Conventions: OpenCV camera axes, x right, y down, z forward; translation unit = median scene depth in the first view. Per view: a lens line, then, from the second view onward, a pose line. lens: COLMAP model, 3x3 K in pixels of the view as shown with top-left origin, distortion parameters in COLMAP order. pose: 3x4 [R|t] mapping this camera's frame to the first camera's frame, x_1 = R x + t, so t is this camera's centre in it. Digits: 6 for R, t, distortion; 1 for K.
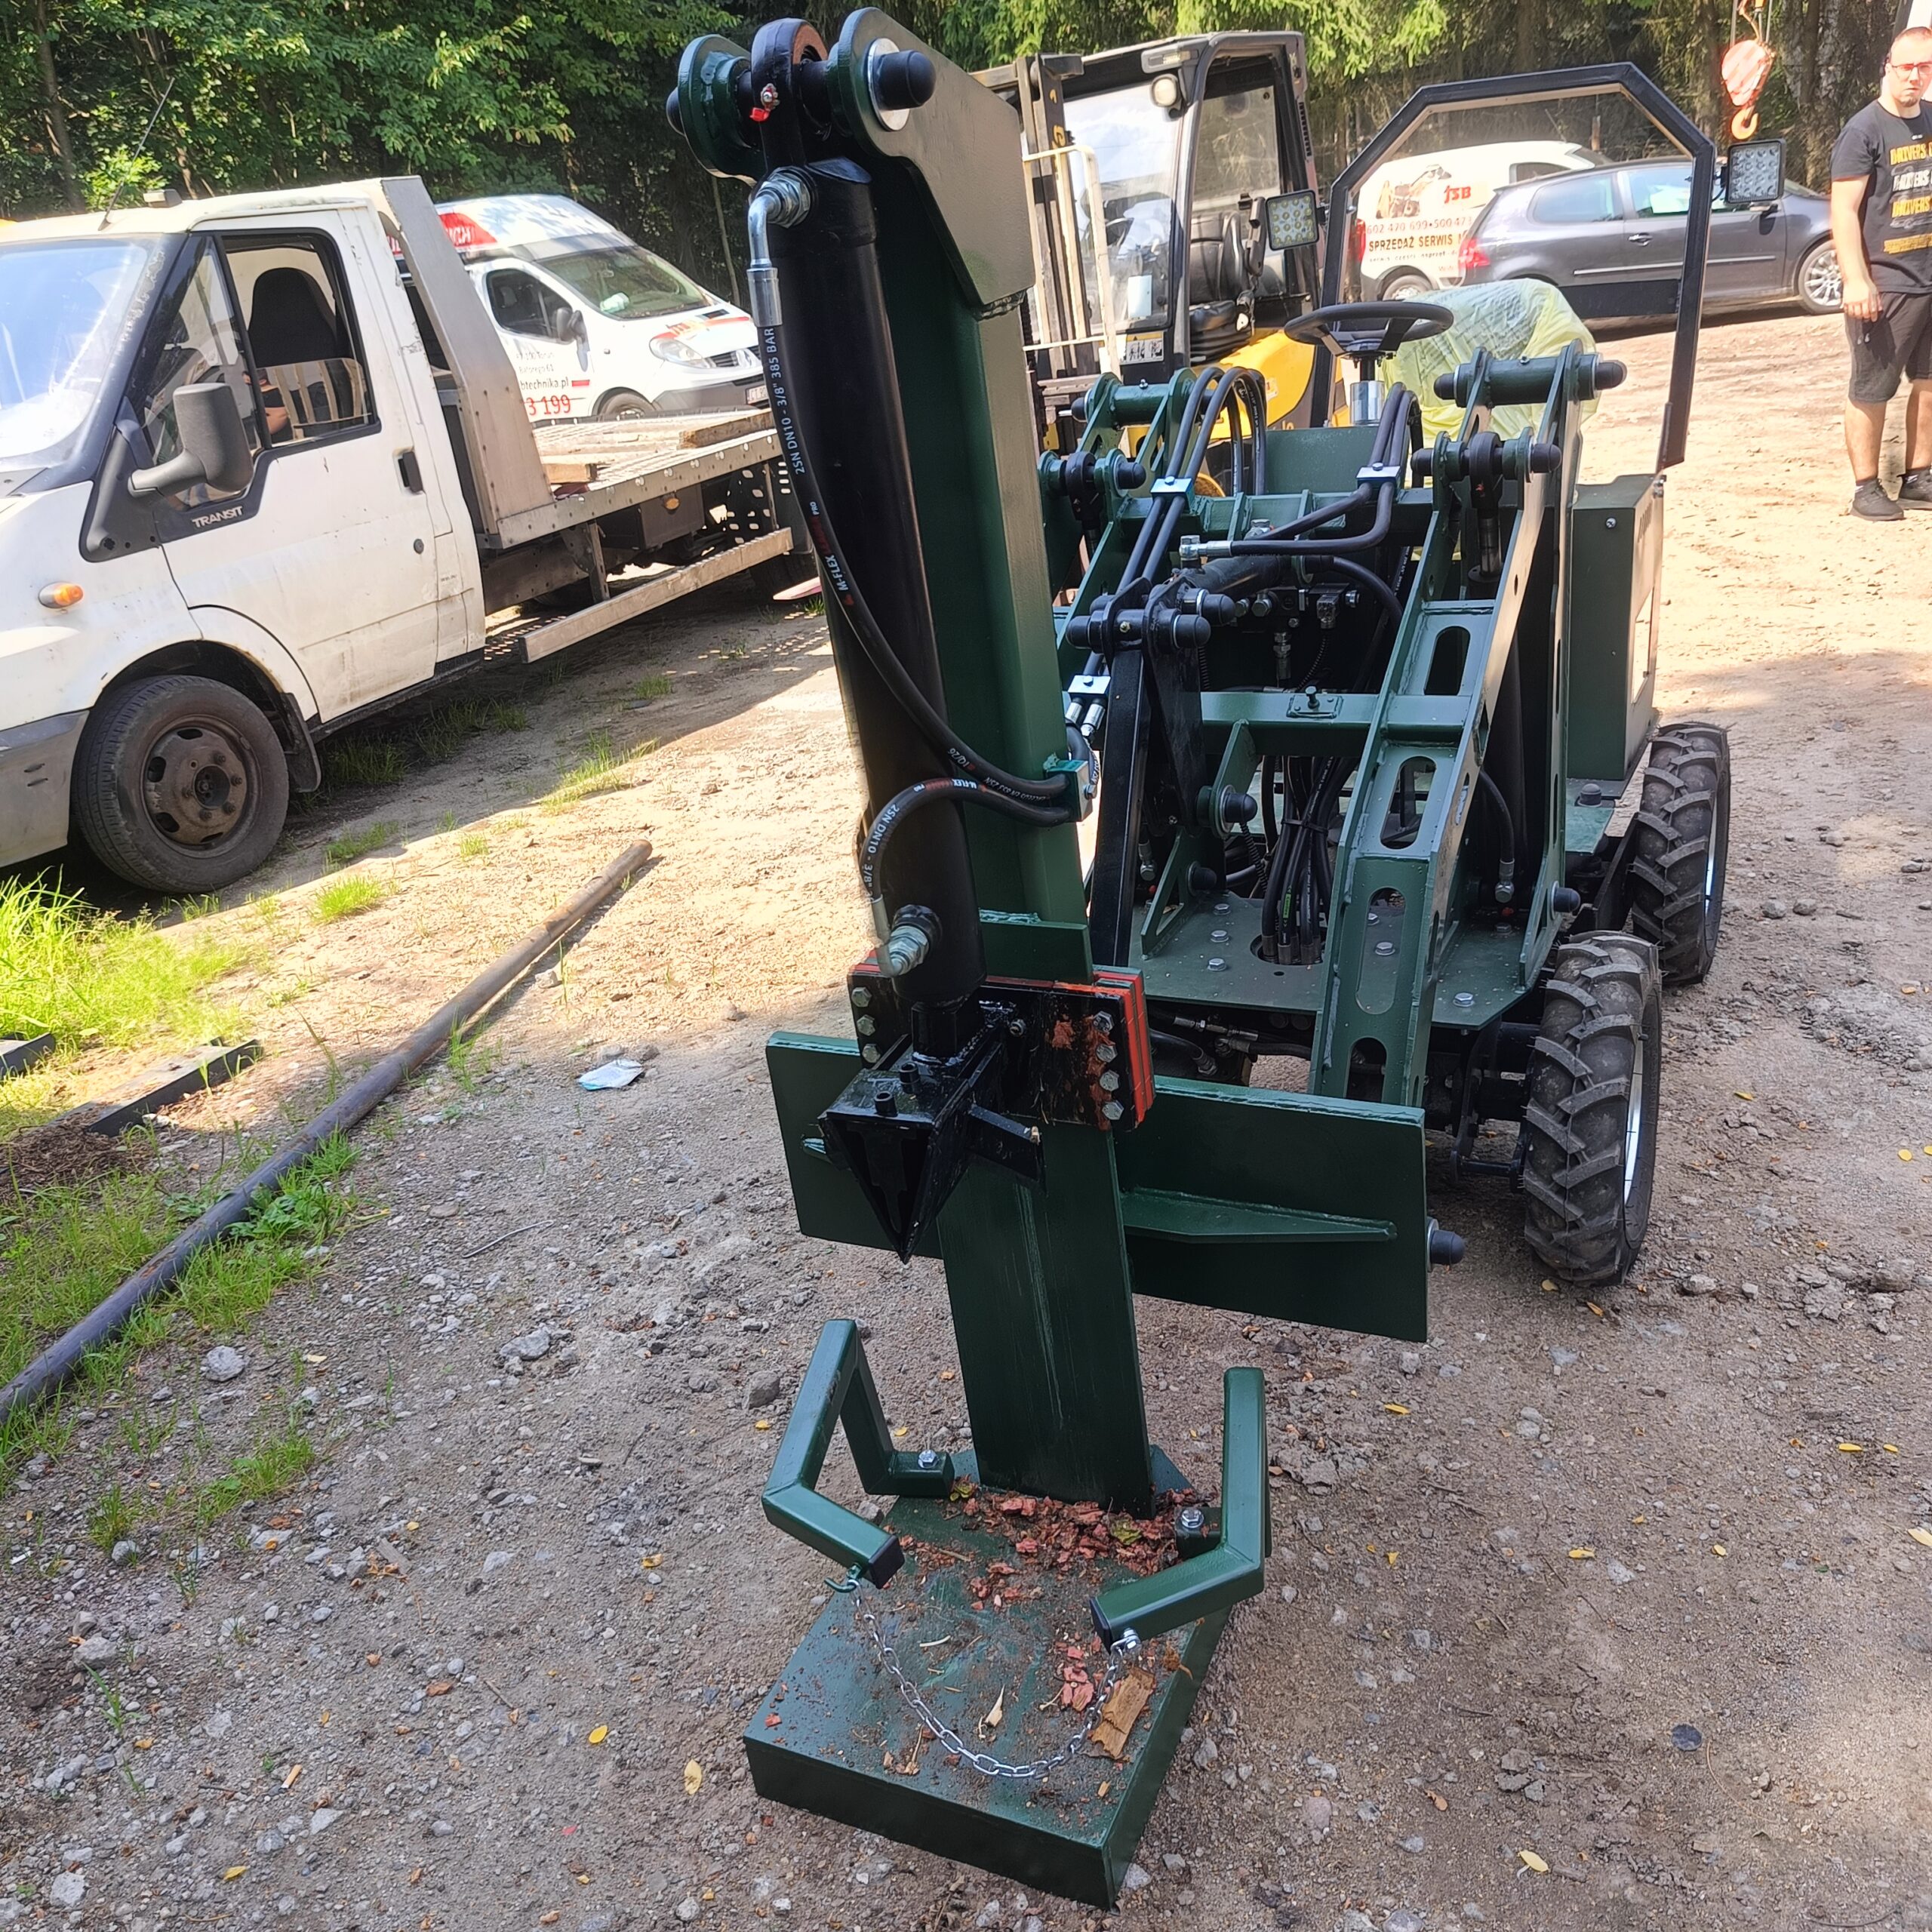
lens RADIAL K [[1733.2, 0, 966.0], [0, 1733.2, 966.0], [0, 0, 1]] dist [0.001683, 0.026934]
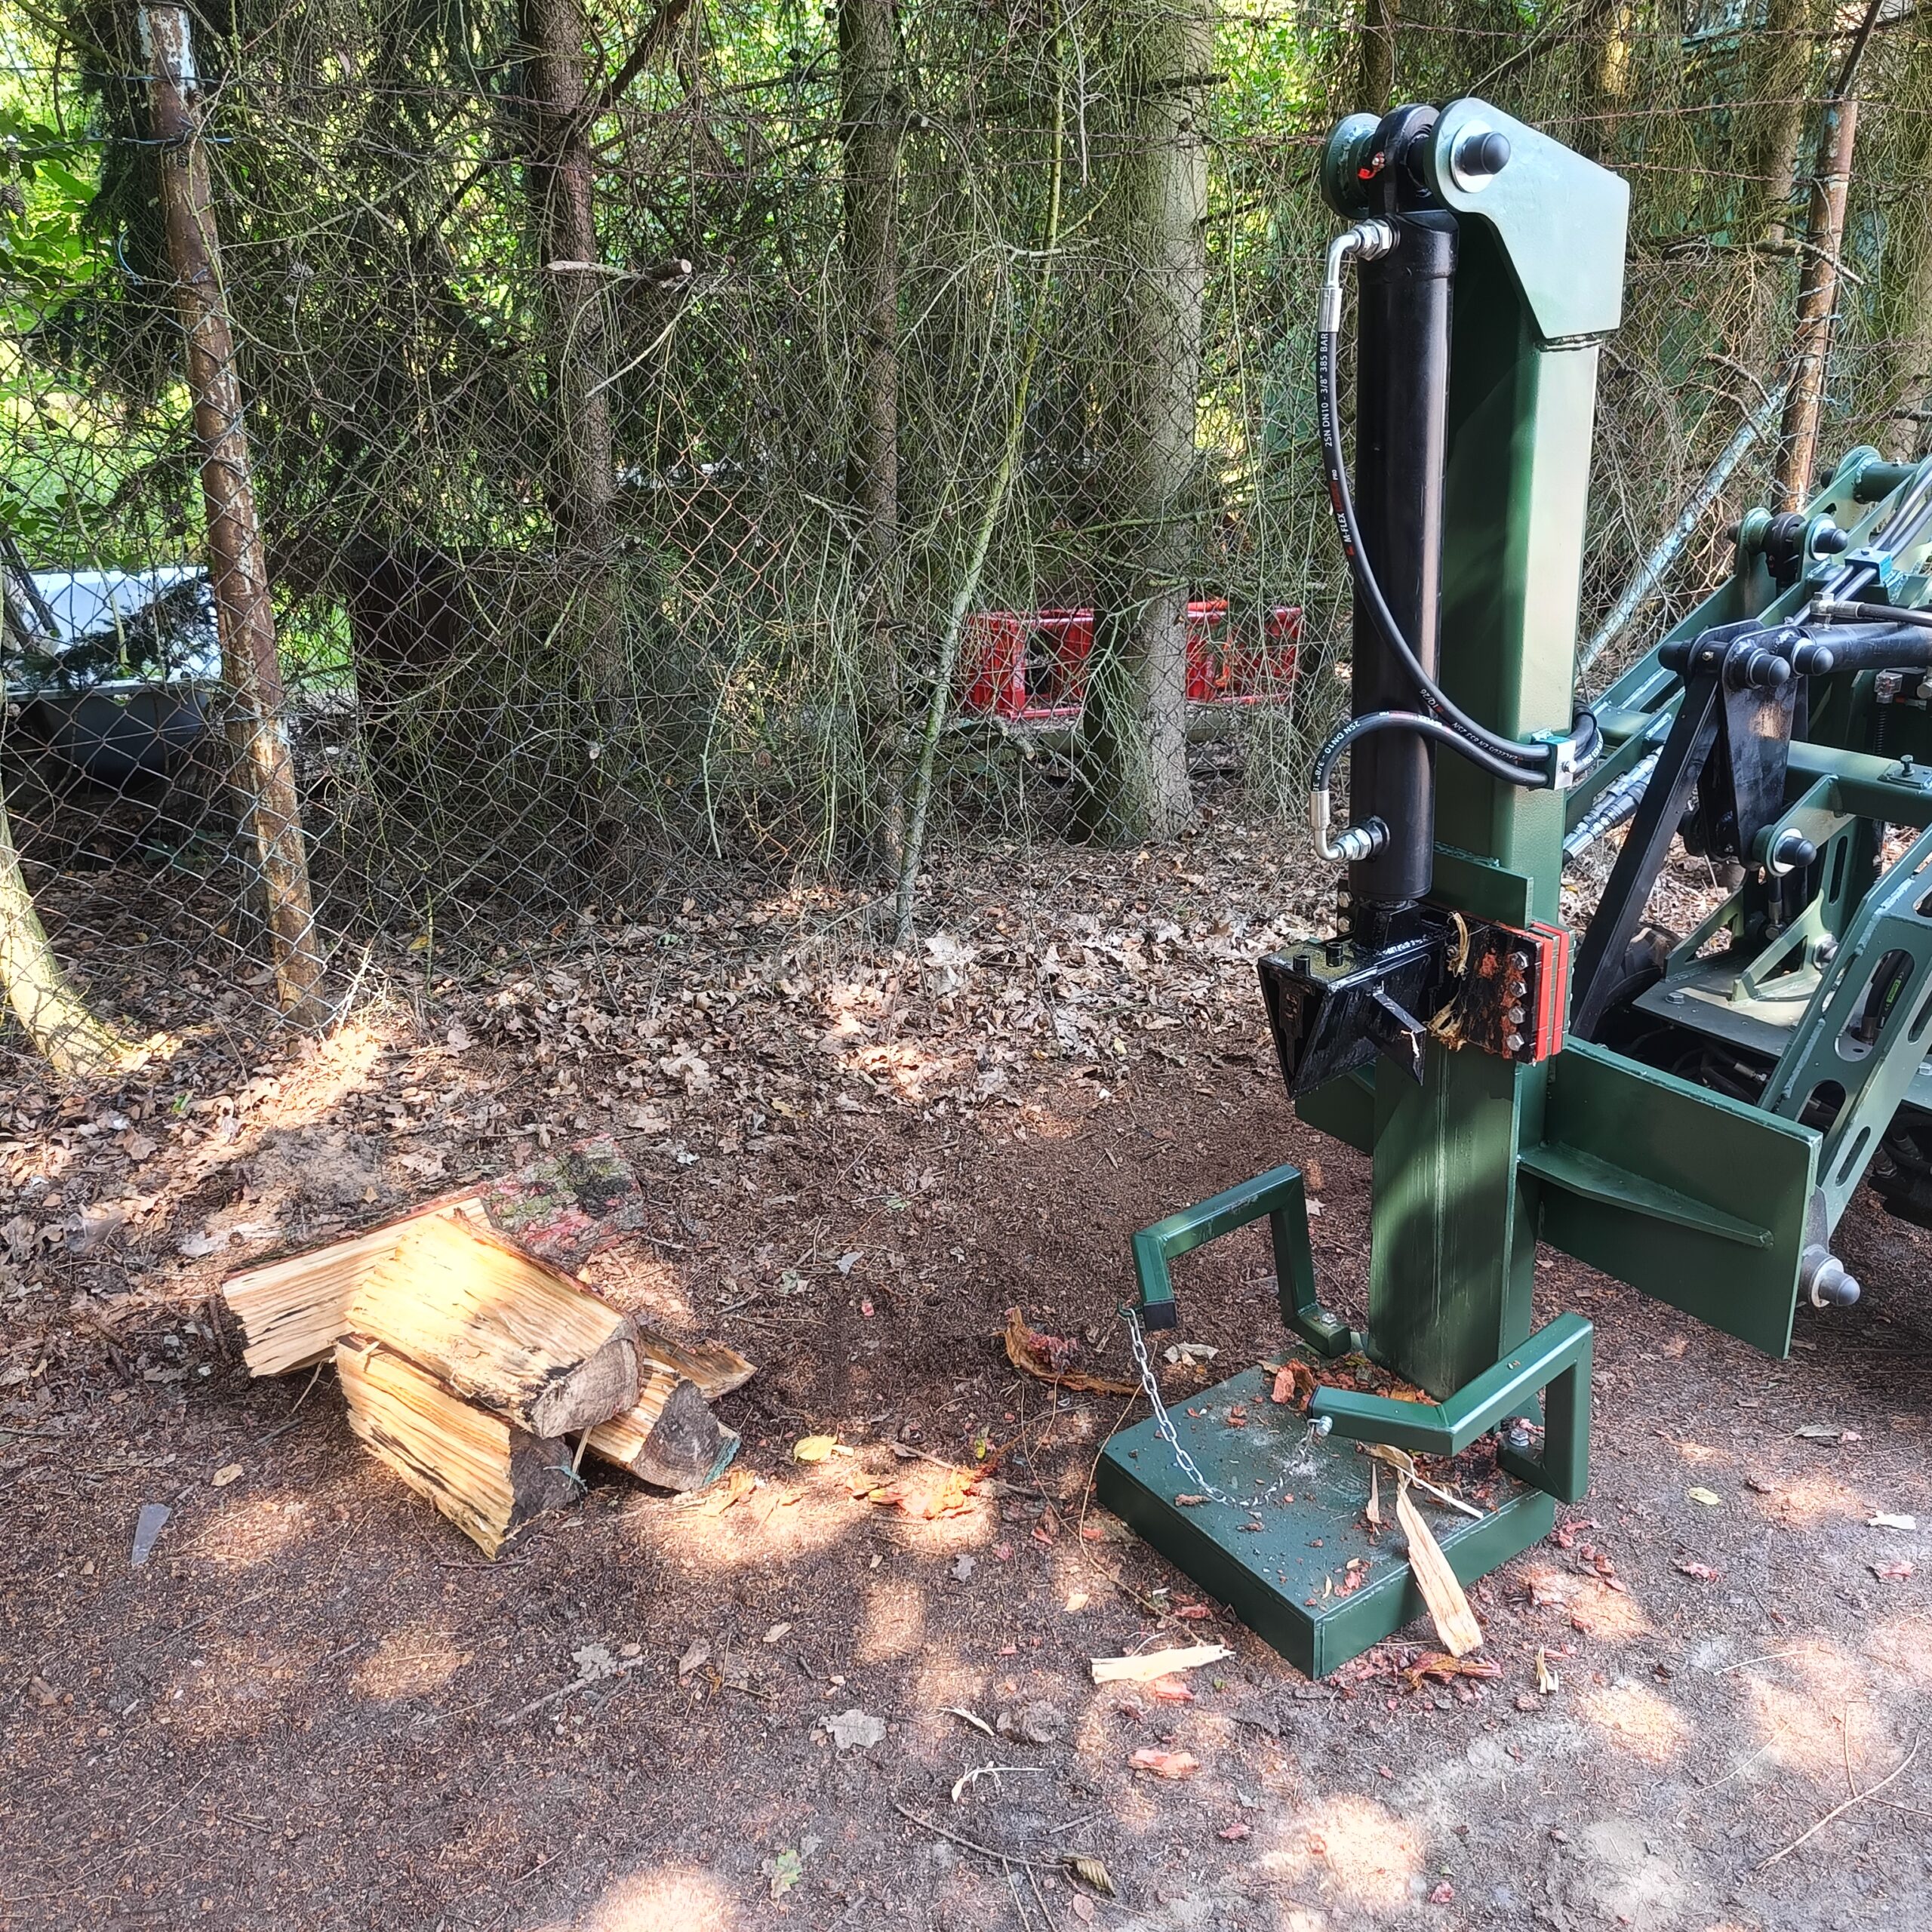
lens RADIAL K [[1733.2, 0, 966.0], [0, 1733.2, 966.0], [0, 0, 1]] dist [0.001683, 0.026934]
pose [[0.854609, 0.265179, -0.446456, 0.277190], [-0.274505, 0.960529, 0.045062, 0.084247], [0.440784, 0.084044, 0.893670, -0.198195]]
